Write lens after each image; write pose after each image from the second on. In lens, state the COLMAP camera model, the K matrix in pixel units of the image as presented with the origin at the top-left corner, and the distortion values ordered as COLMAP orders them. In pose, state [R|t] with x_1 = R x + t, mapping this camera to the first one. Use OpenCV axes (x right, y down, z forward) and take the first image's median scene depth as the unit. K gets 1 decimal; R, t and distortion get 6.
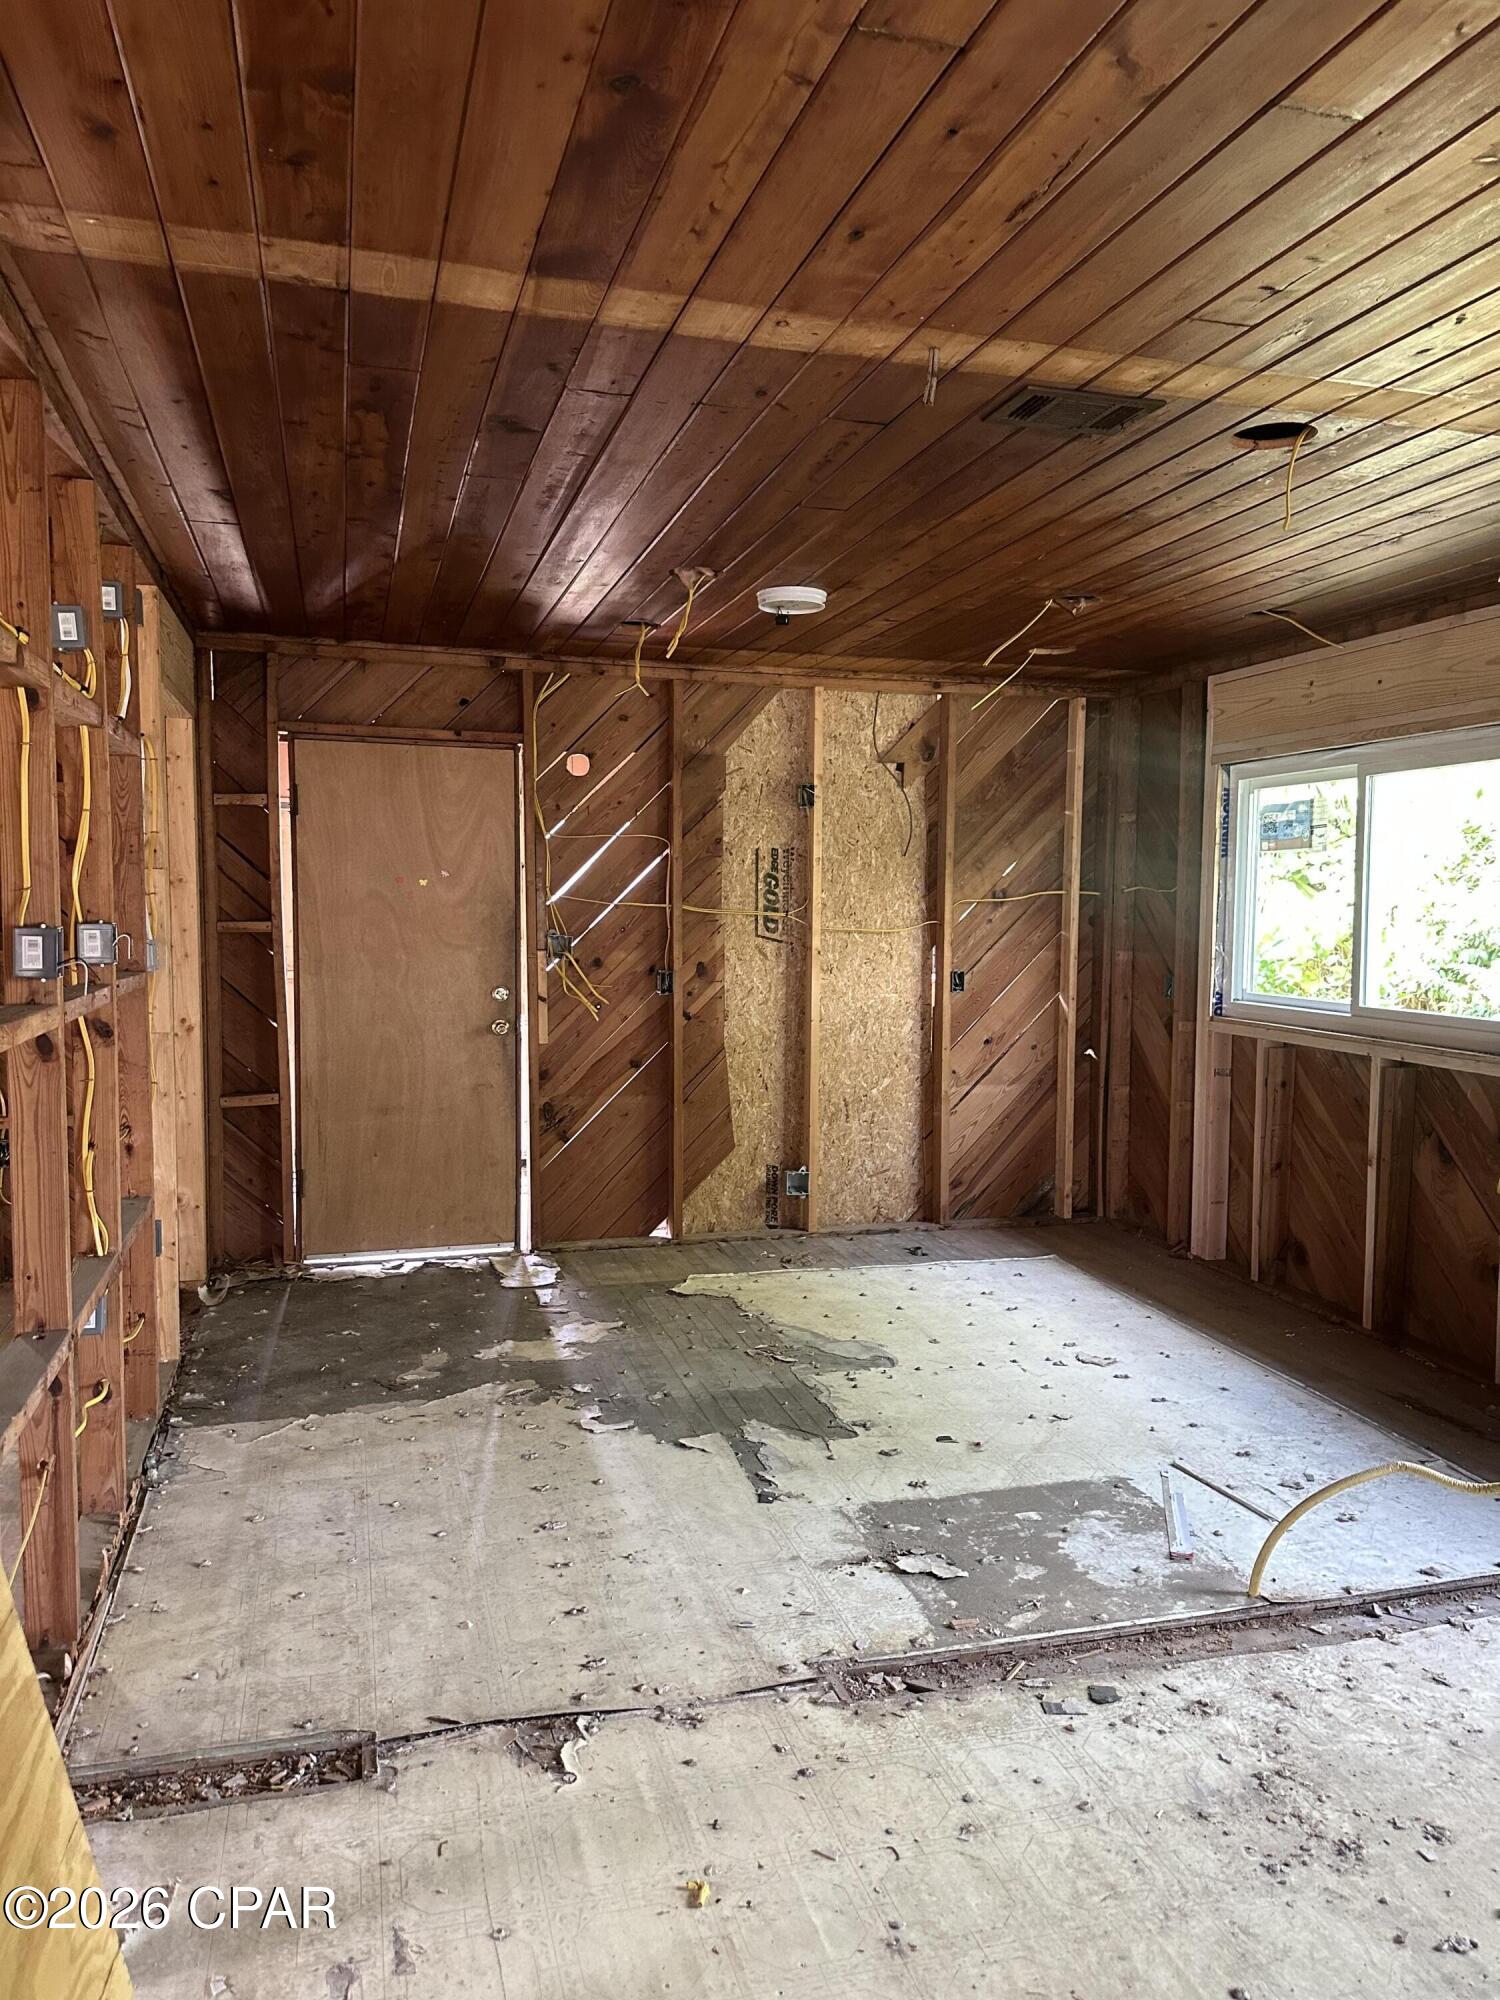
lens RADIAL K [[1382.5, 0, 750.0], [0, 1382.5, 1000.0], [0, 0, 1]] dist [0.088913, -0.148919]
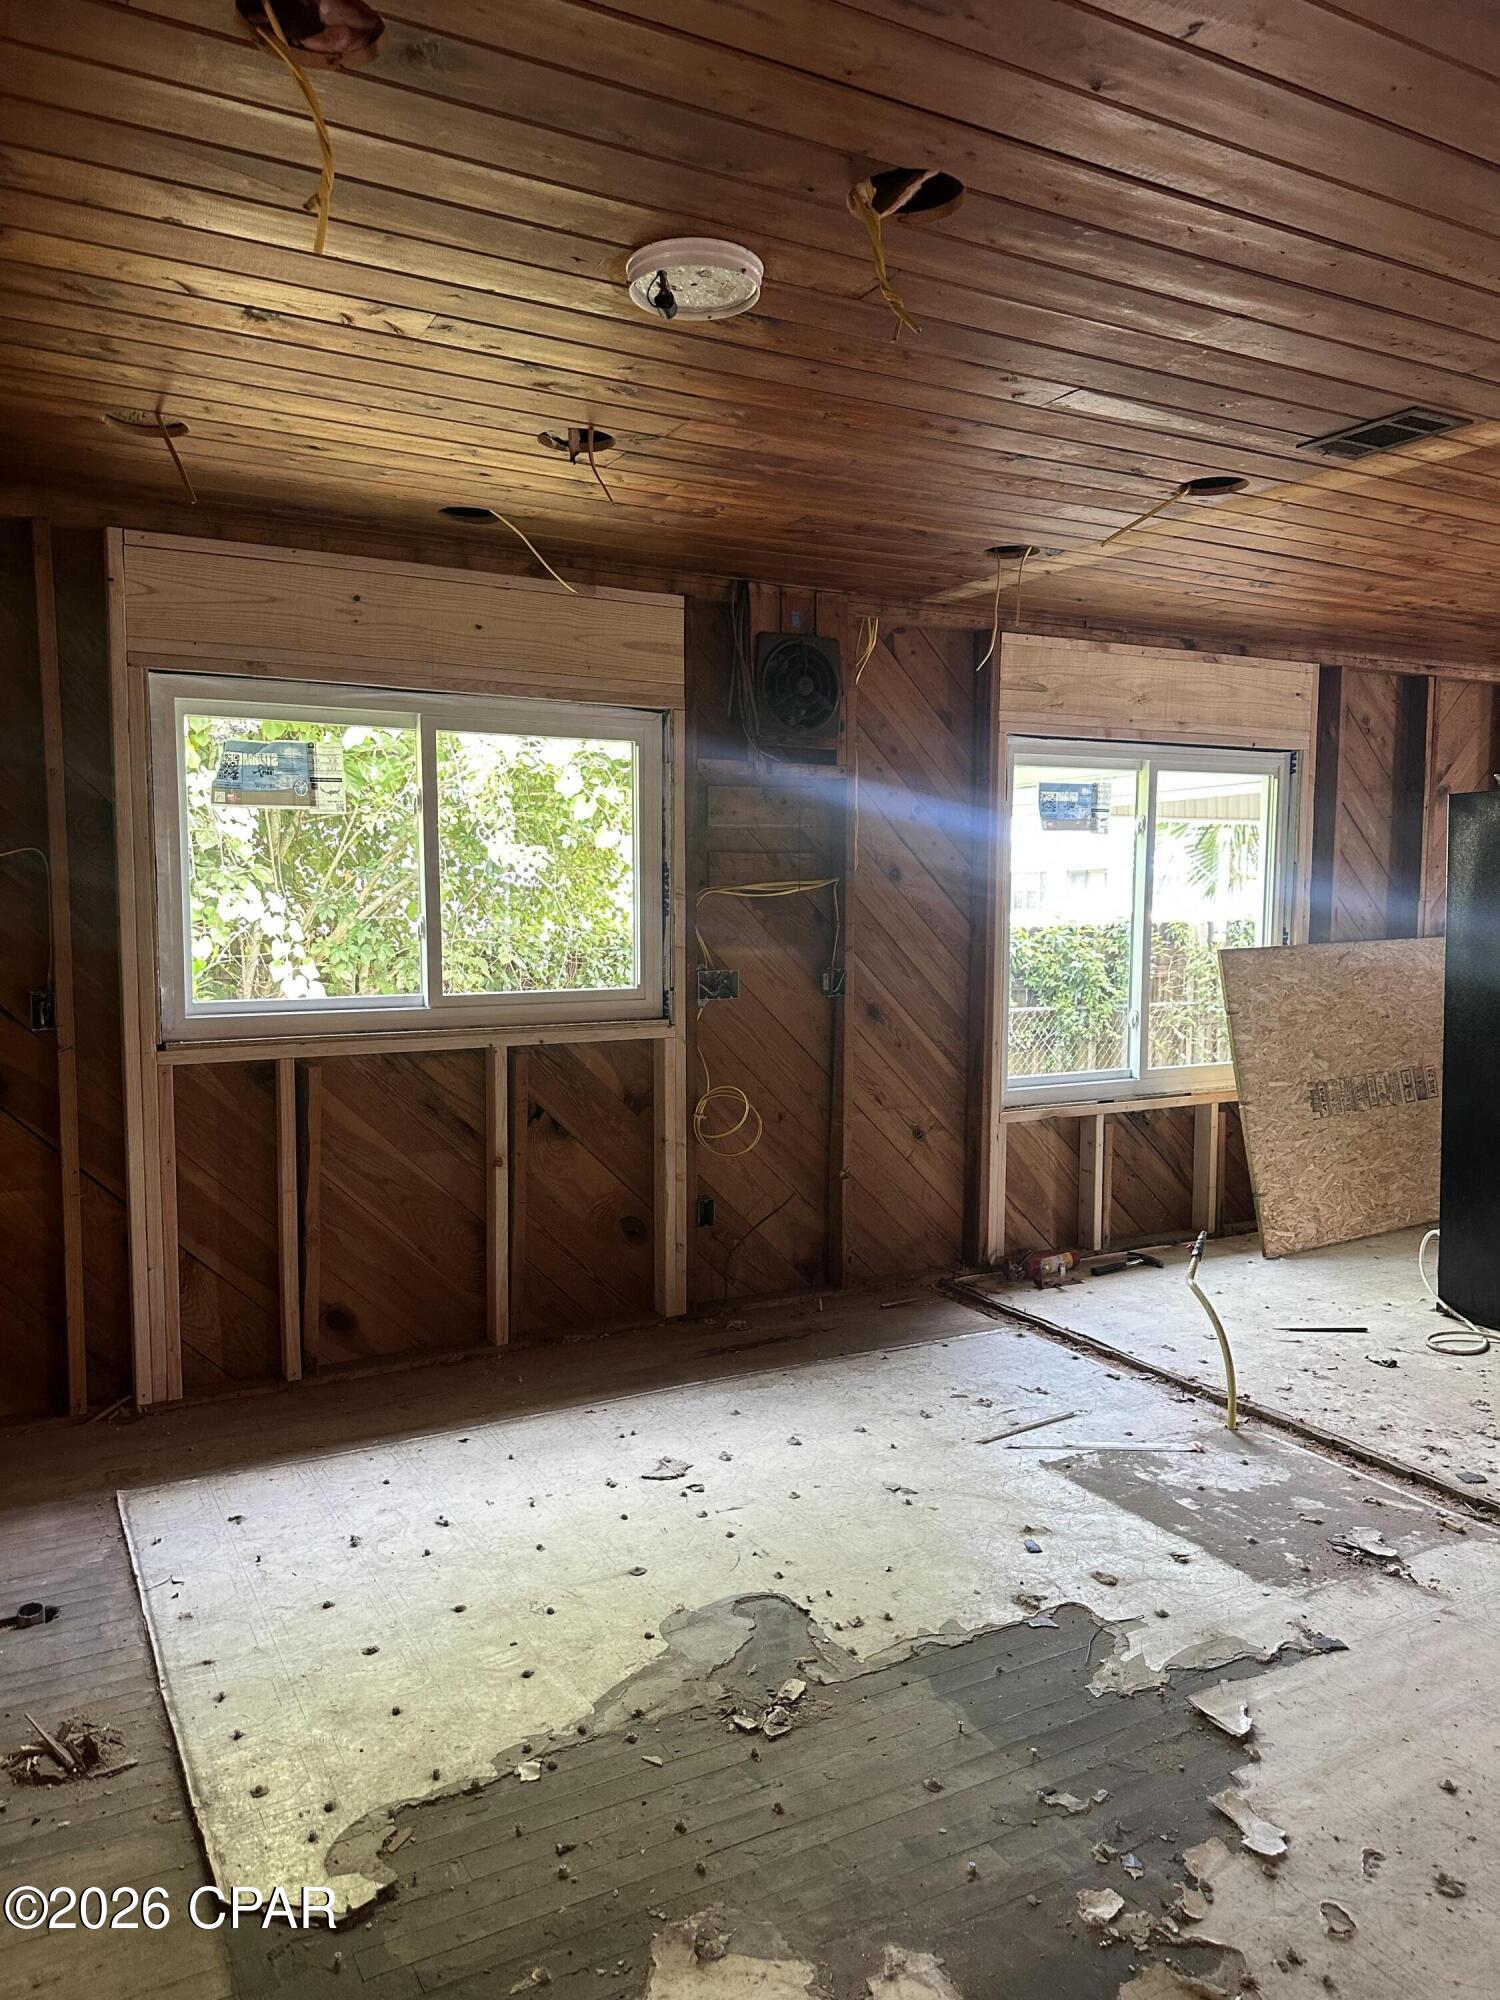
lens RADIAL K [[1382.5, 0, 750.0], [0, 1382.5, 1000.0], [0, 0, 1]] dist [0.088913, -0.148919]
pose [[-0.206732, -0.091566, 0.974103, -0.570876], [0.070532, 0.991626, 0.108183, -0.093545], [-0.975852, 0.091071, -0.198542, 1.266309]]
